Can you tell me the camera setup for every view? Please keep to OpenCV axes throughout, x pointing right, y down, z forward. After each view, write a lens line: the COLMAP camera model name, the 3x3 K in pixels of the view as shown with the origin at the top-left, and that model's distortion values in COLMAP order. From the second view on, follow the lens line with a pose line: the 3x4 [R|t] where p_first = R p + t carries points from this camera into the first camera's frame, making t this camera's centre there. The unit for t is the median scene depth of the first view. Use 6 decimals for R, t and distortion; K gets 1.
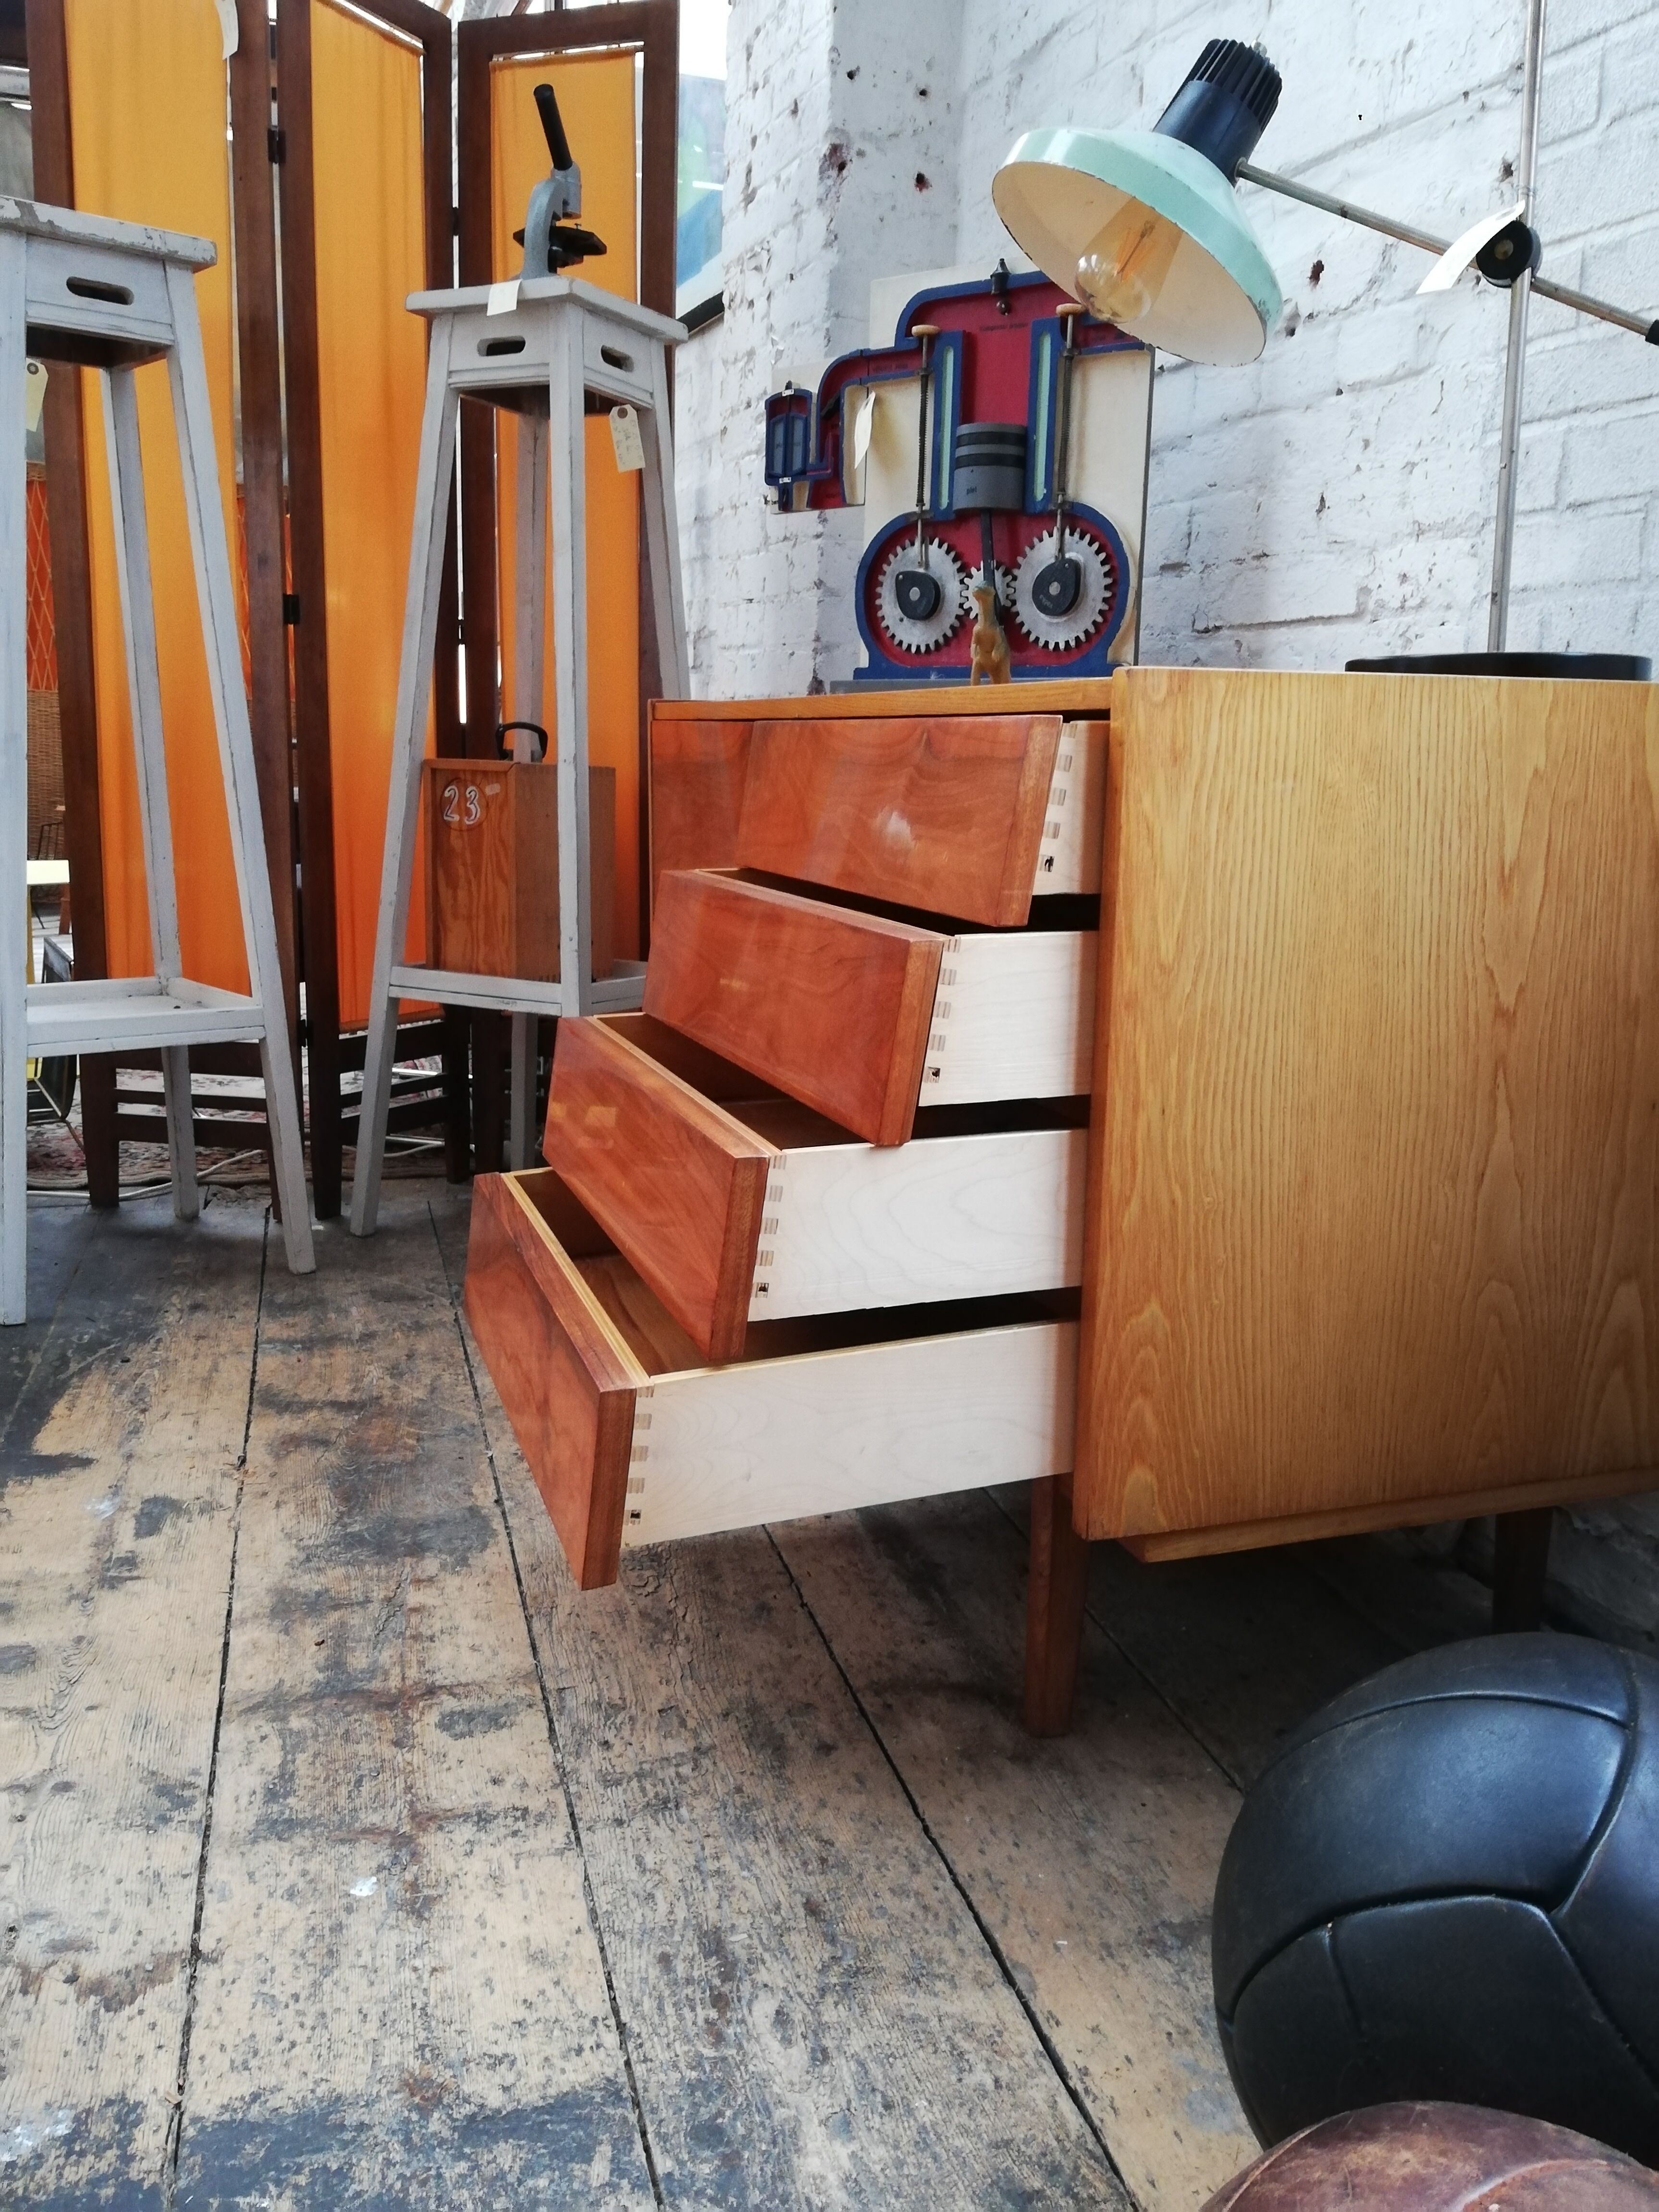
lens RADIAL K [[1808.5, 0, 835.6], [0, 1808.5, 1113.2], [0, 0, 1]] dist [0.048805, -0.069501]
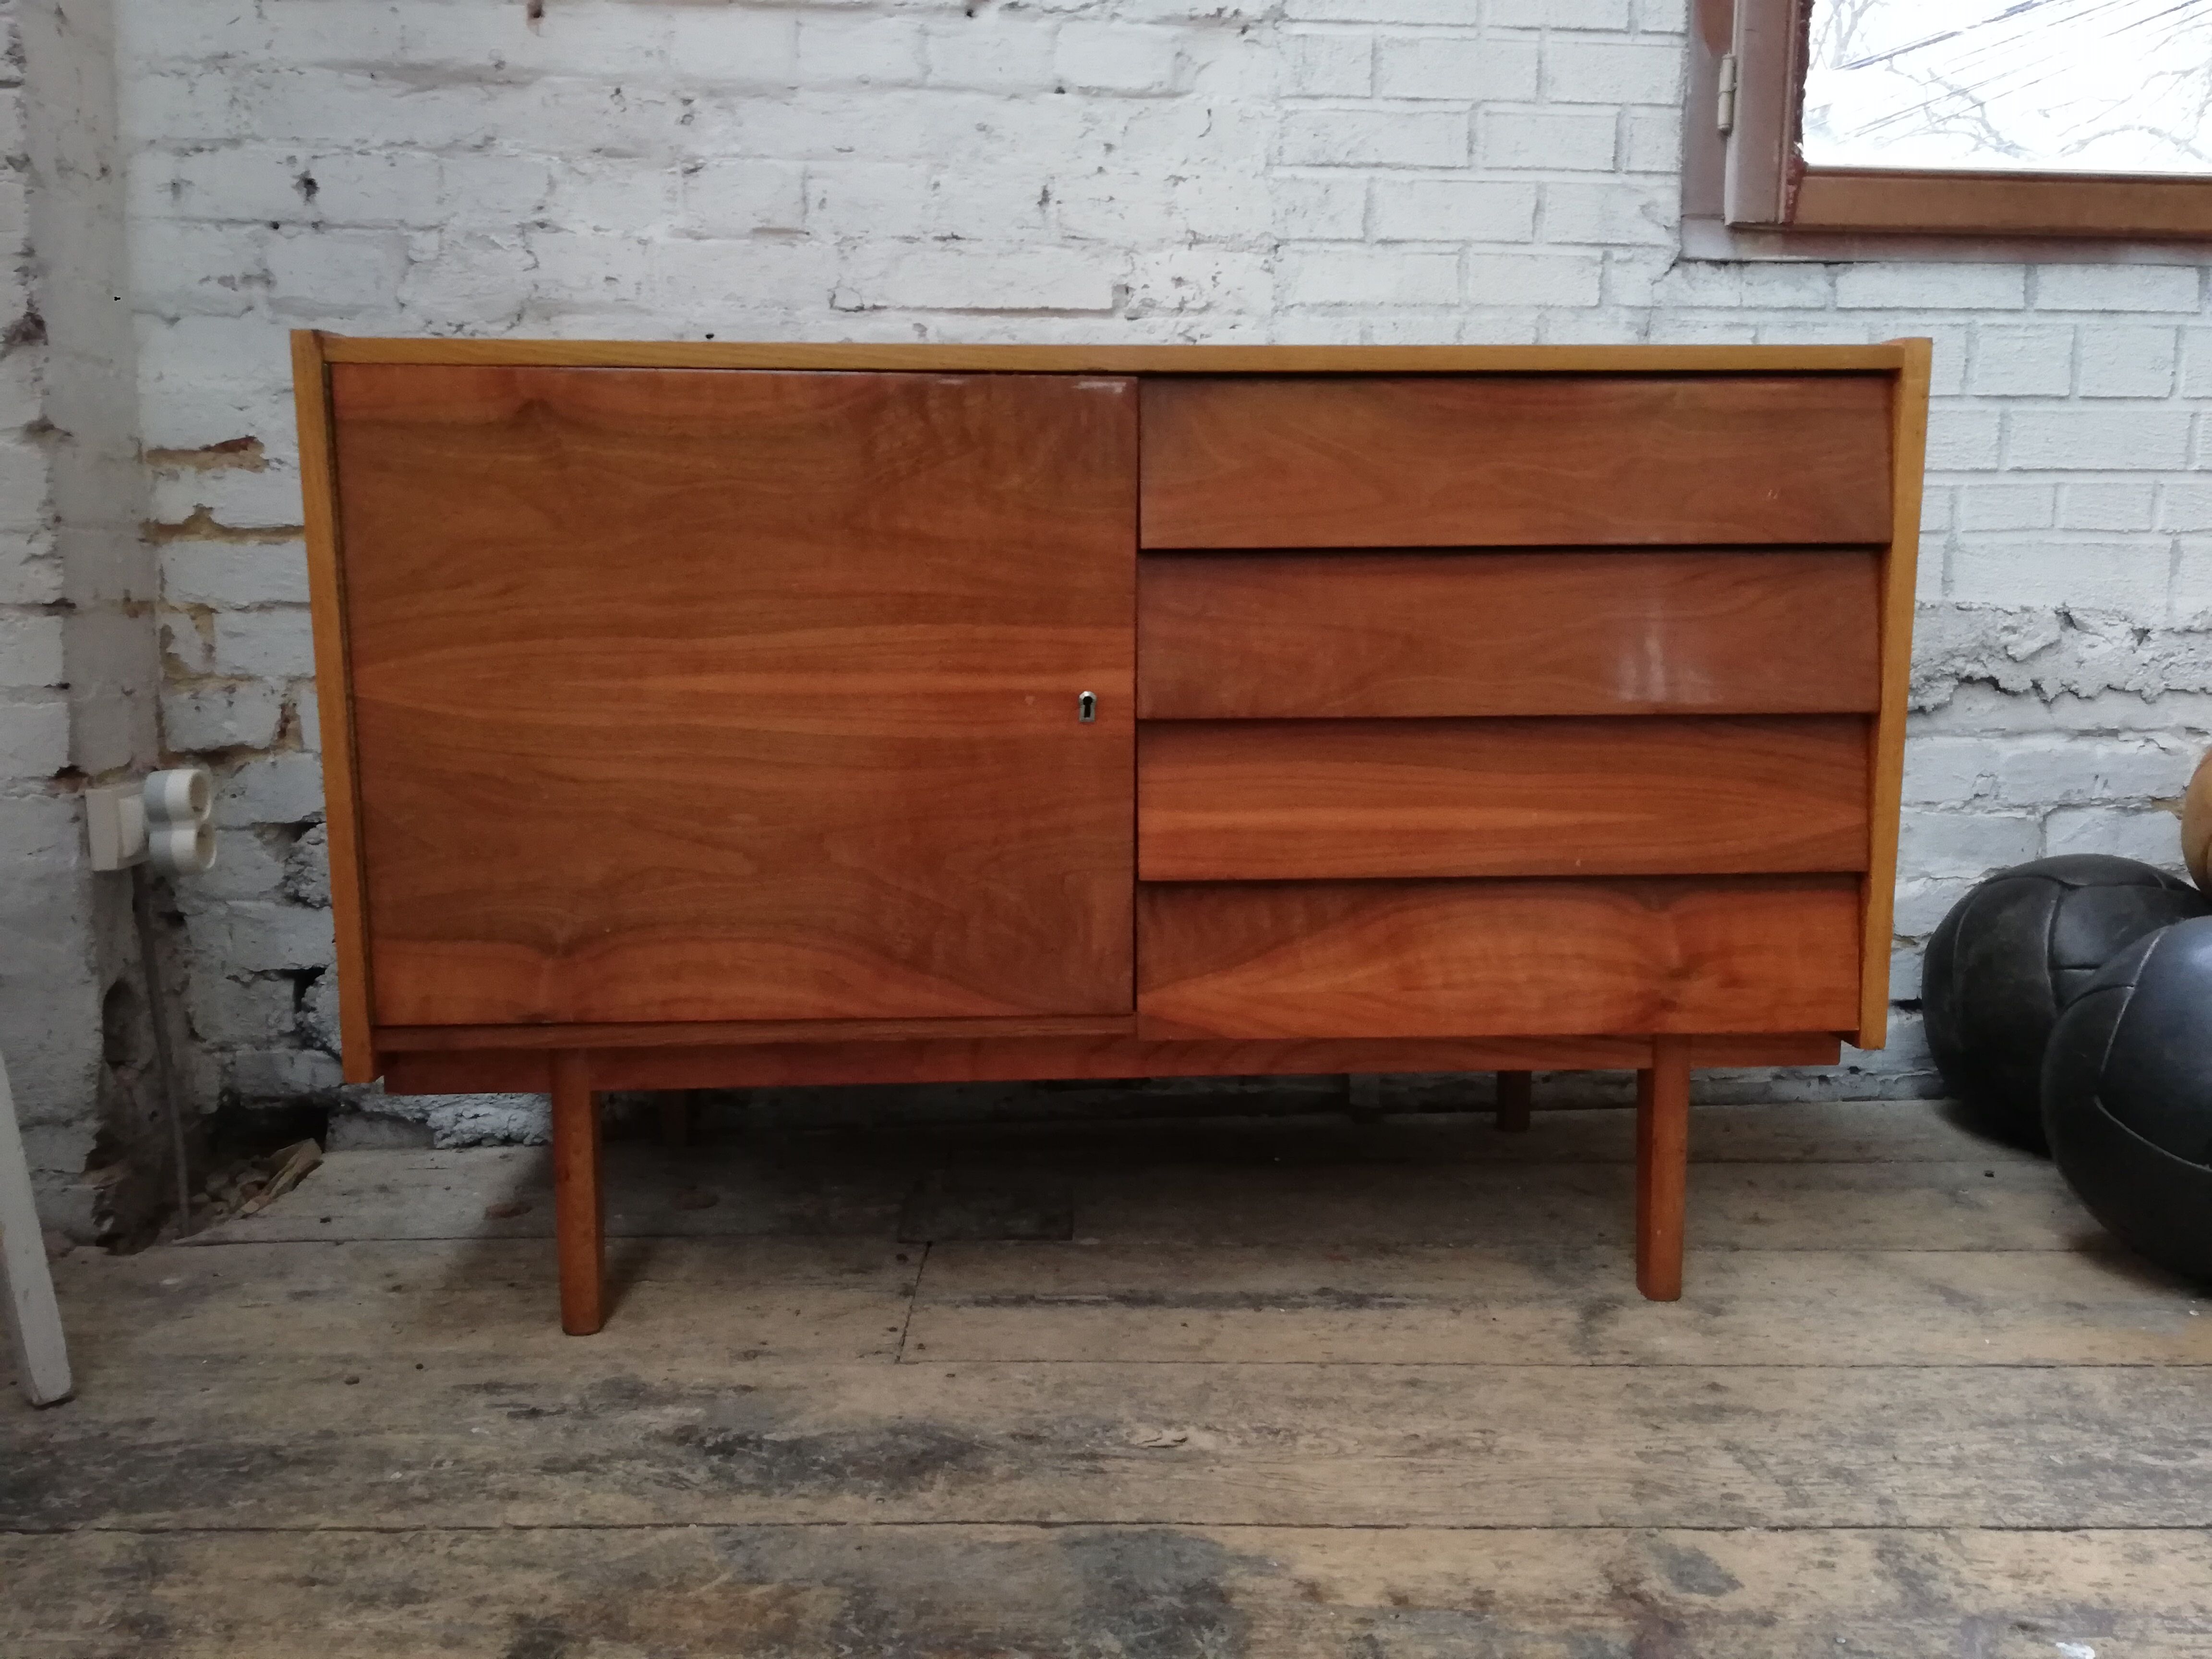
lens RADIAL K [[1804.9, 0, 1110.6], [0, 1804.9, 819.4], [0, 0, 1]] dist [0.051665, -0.069108]
pose [[0.267623, -0.168127, 0.948742, -0.979939], [0.200433, 0.972833, 0.115858, -0.139203], [-0.942446, 0.159153, 0.294051, 0.949235]]
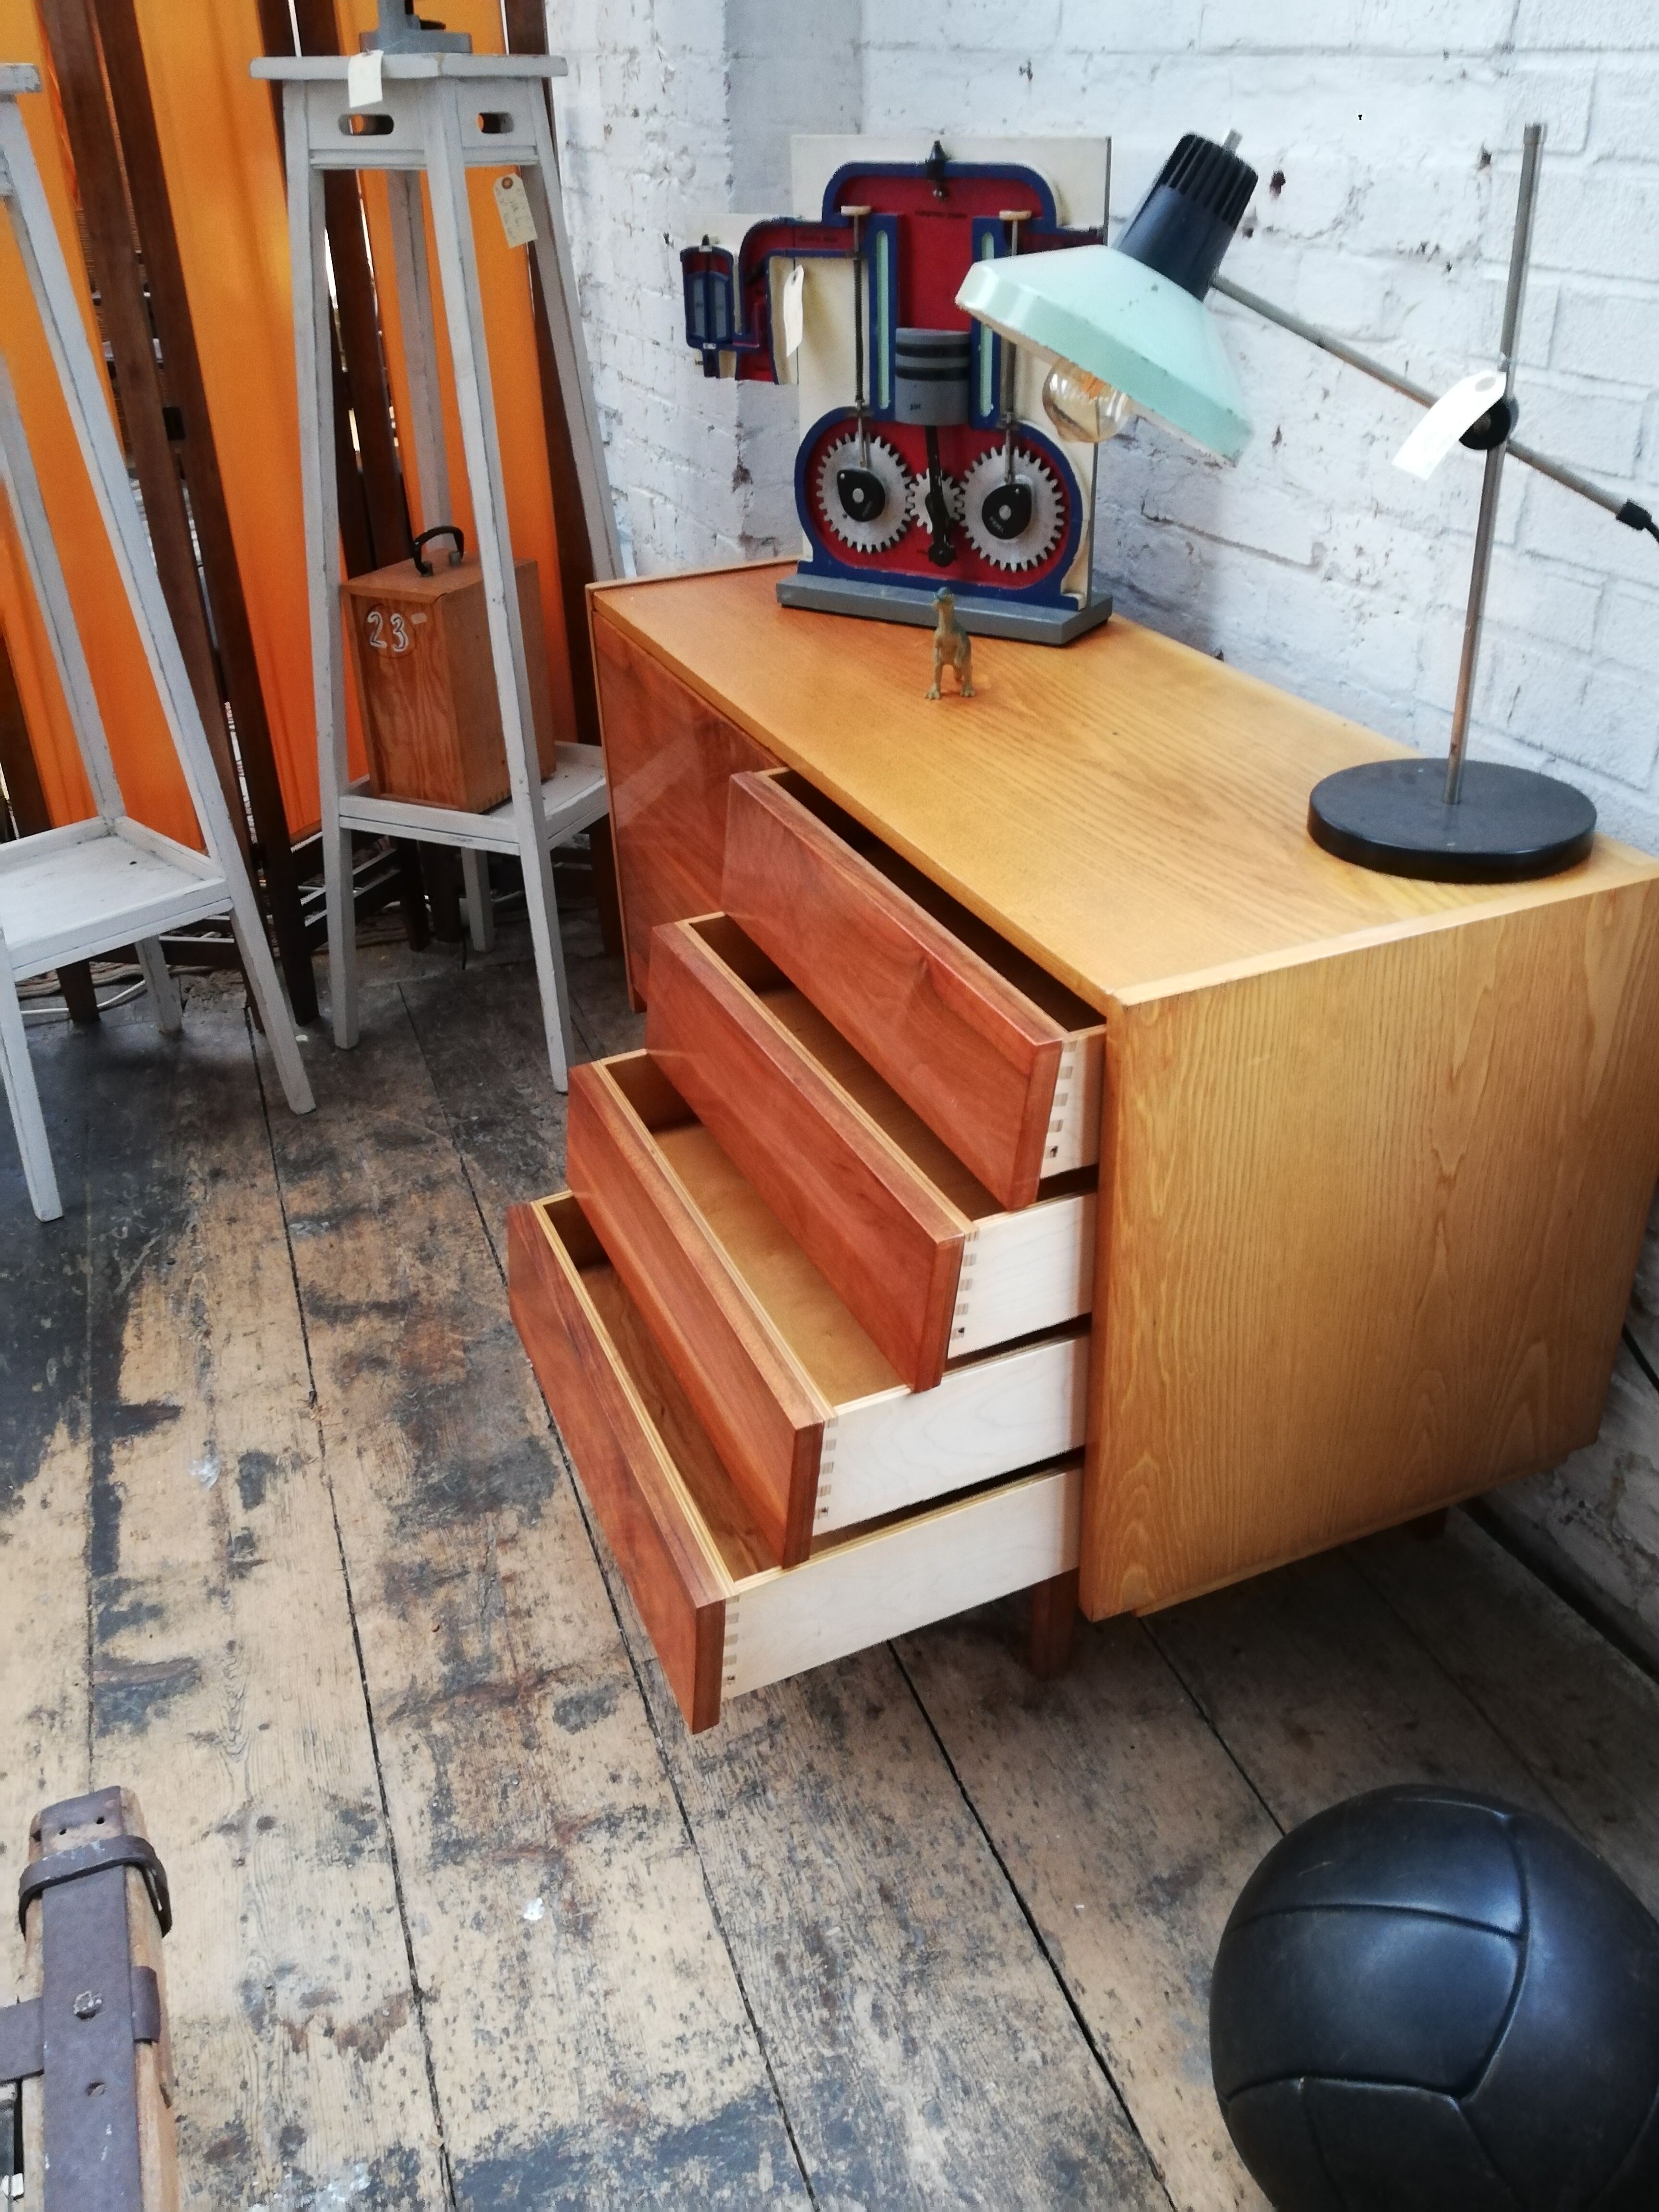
lens RADIAL K [[1804.9, 0, 835.3], [0, 1804.9, 1108.2], [0, 0, 1]] dist [0.051665, -0.069108]
pose [[0.996211, -0.077856, 0.038745, -0.046352], [0.061173, 0.944040, 0.324109, -0.427403], [-0.061811, -0.320511, 0.945226, -0.029496]]
